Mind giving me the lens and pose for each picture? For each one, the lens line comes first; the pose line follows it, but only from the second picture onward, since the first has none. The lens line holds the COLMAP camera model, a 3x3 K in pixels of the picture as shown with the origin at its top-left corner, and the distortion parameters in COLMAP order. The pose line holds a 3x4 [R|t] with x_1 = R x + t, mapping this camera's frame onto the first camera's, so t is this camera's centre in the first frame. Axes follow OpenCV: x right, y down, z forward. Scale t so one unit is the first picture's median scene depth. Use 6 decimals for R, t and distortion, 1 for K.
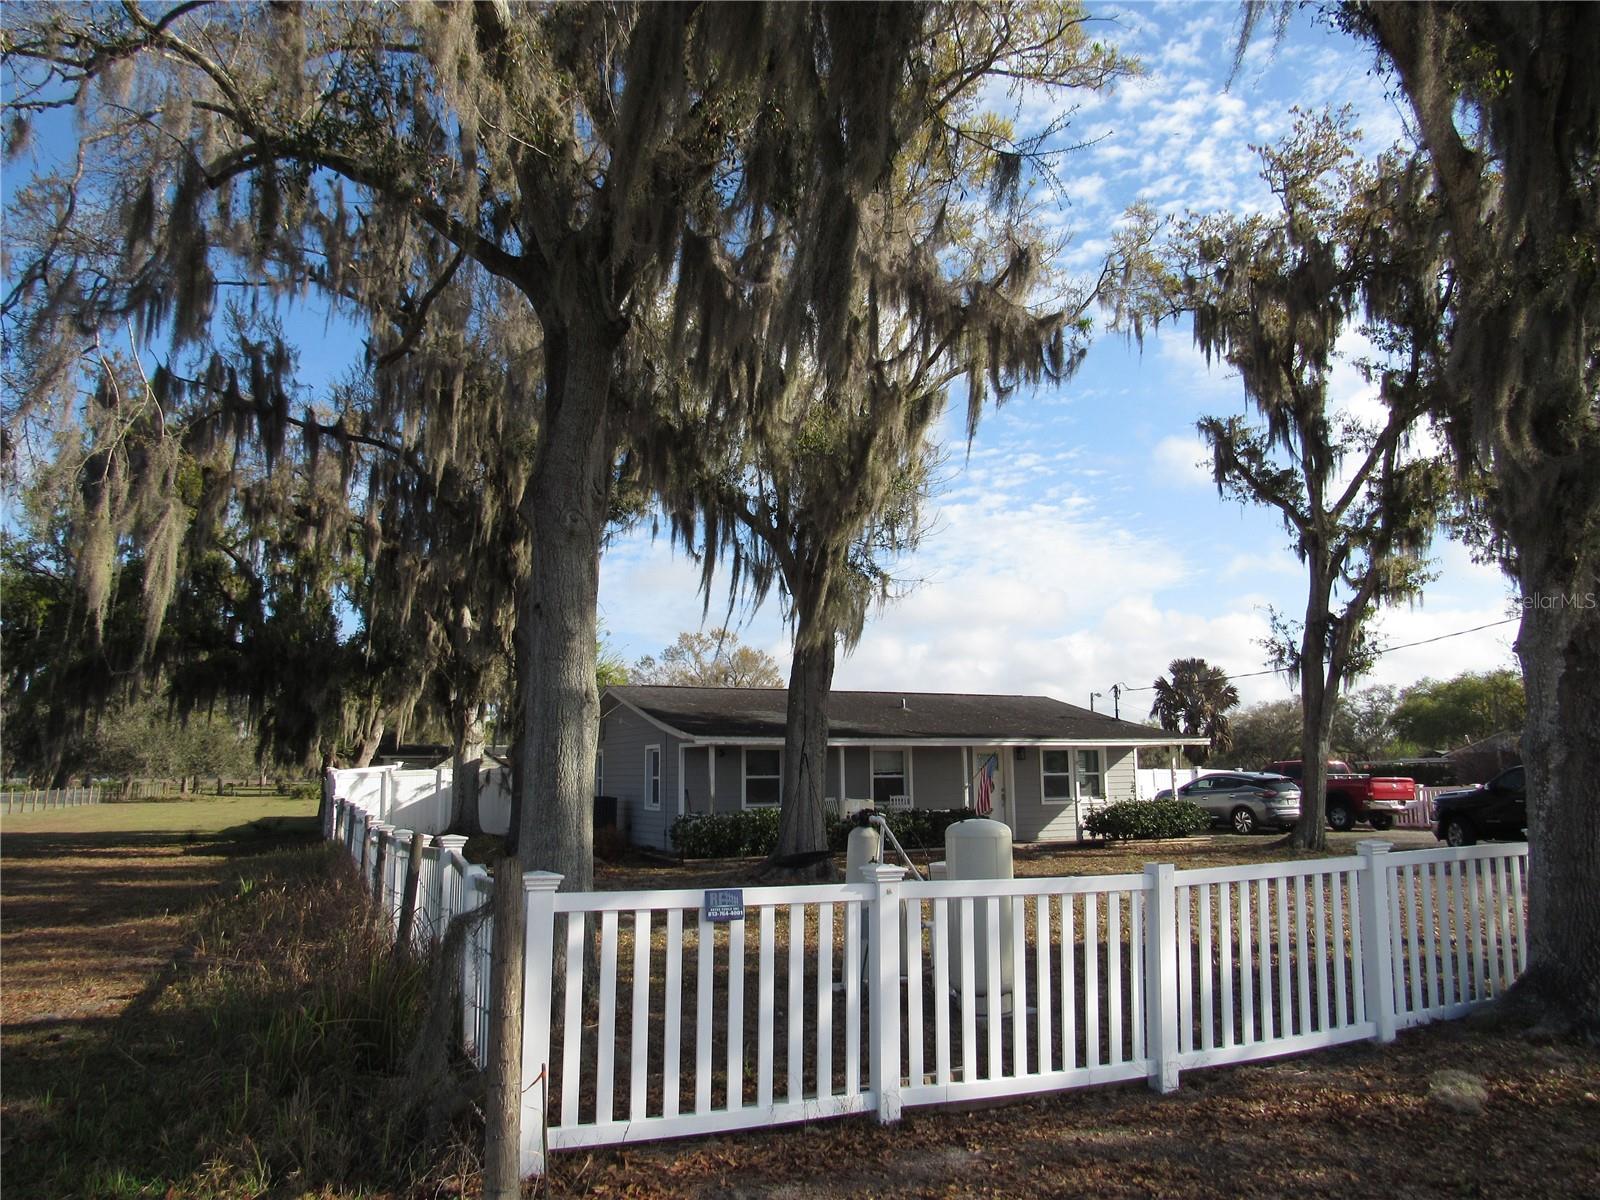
lens RADIAL K [[1145.9, 0, 792.6], [0, 1145.9, 592.4], [0, 0, 1]] dist [-0.027505, -0.000184]
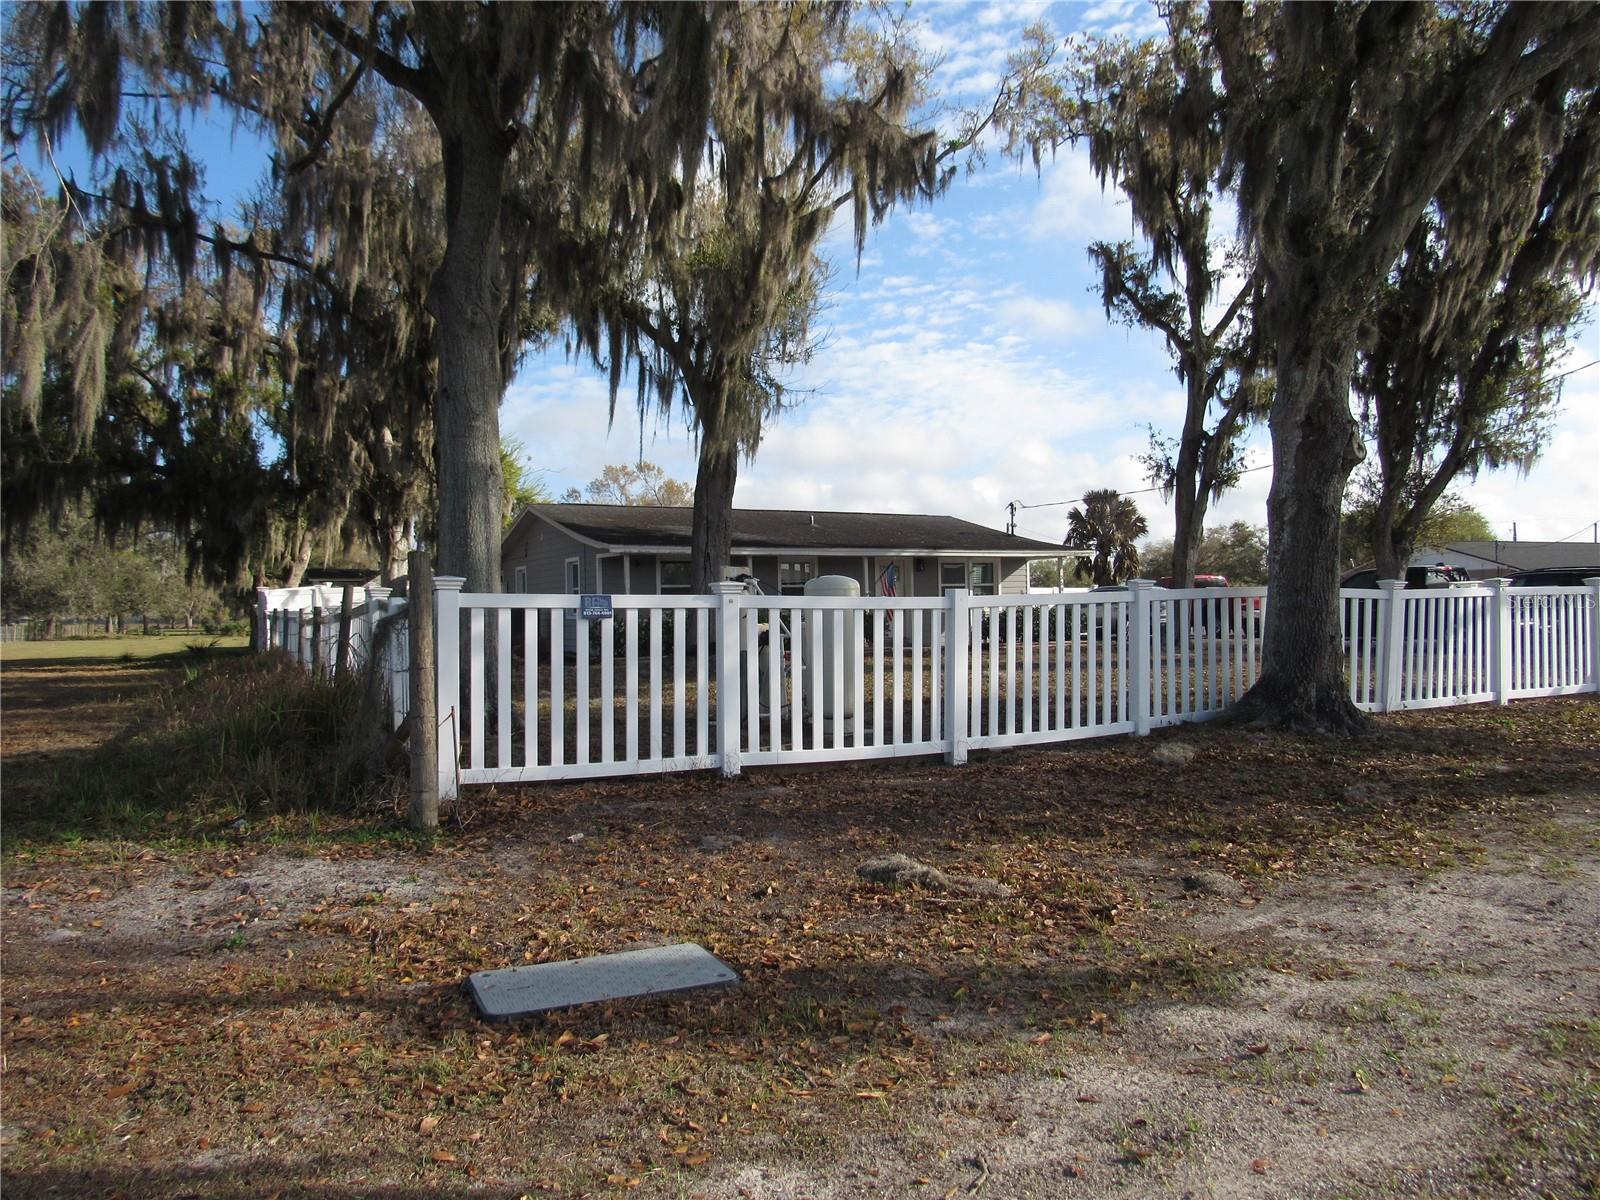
lens RADIAL K [[1145.9, 0, 793.4], [0, 1145.9, 596.8], [0, 0, 1]] dist [-0.027505, -0.000184]
pose [[0.998222, -0.008984, 0.058919, 0.022231], [0.000489, 0.989775, 0.142635, 0.021519], [-0.059598, -0.142352, 0.988020, -0.070994]]
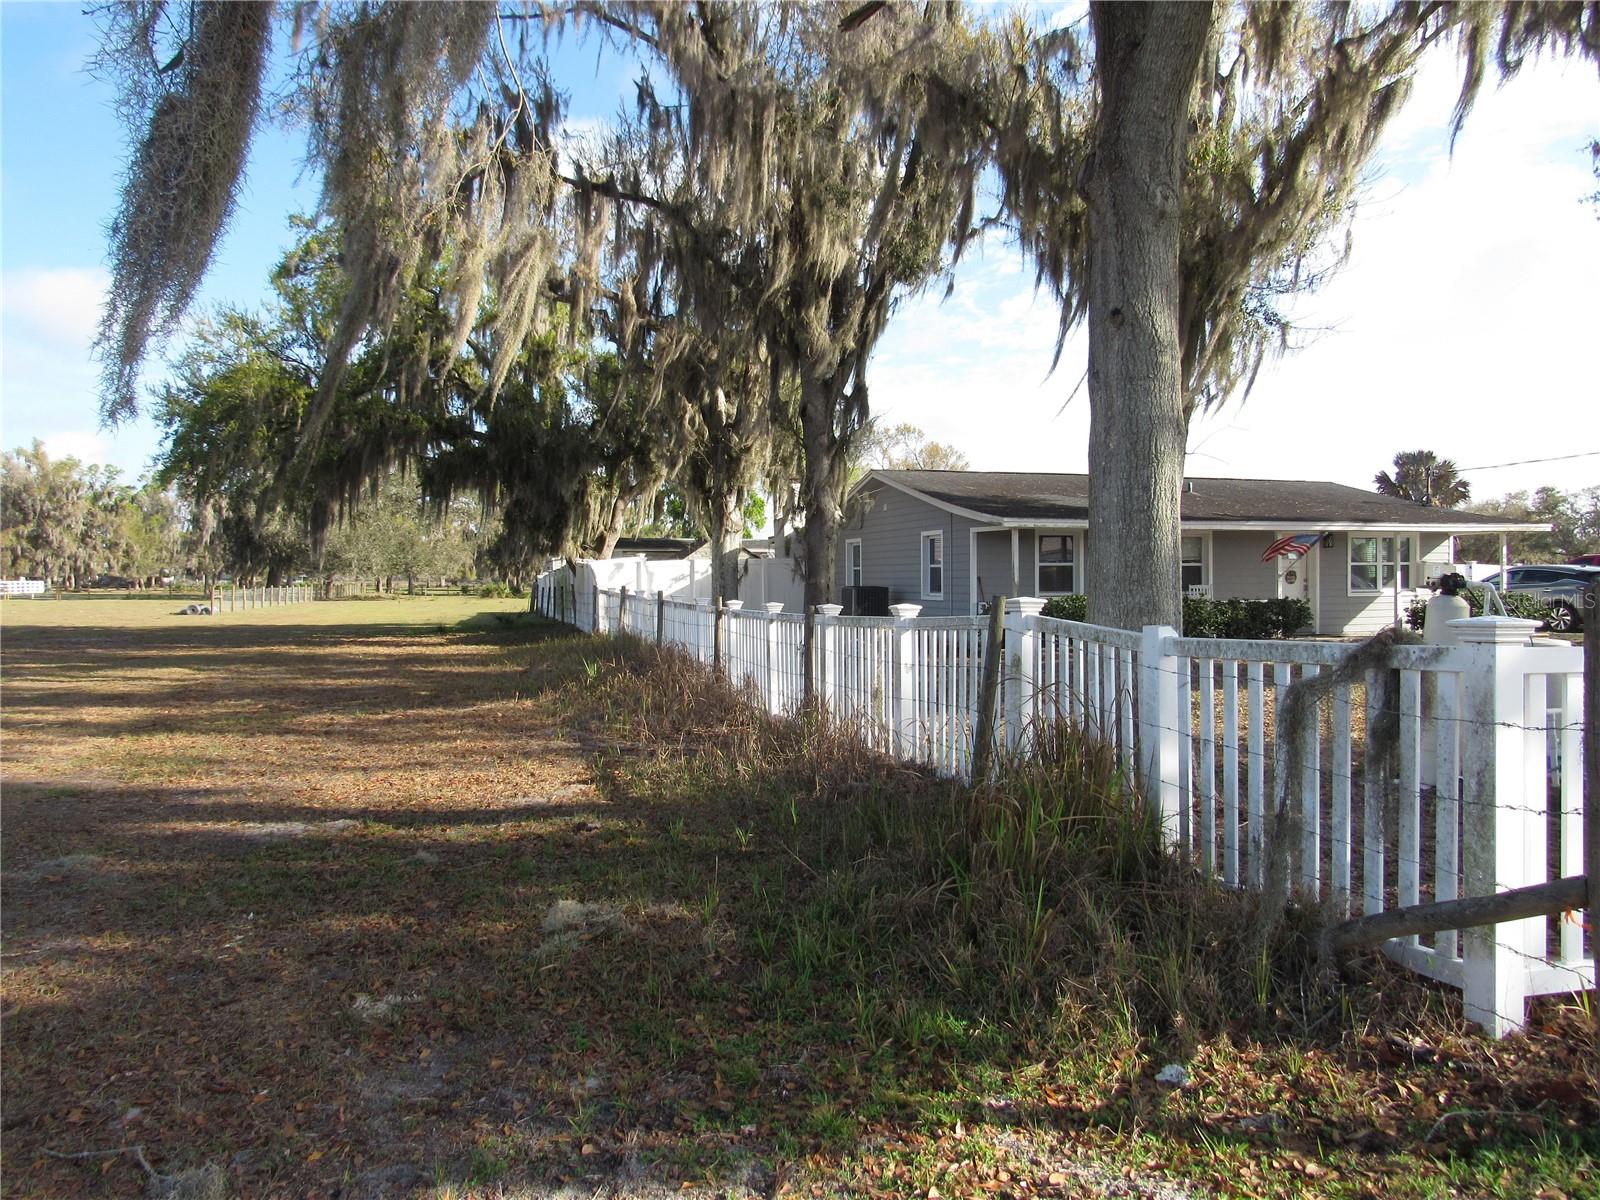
lens RADIAL K [[1145.9, 0, 789.8], [0, 1145.9, 590.7], [0, 0, 1]] dist [-0.027505, -0.000184]
pose [[0.991969, 0.003634, -0.126426, -0.138363], [0.017663, 0.985810, 0.166931, 0.026494], [0.125238, -0.167823, 0.977830, 0.069062]]
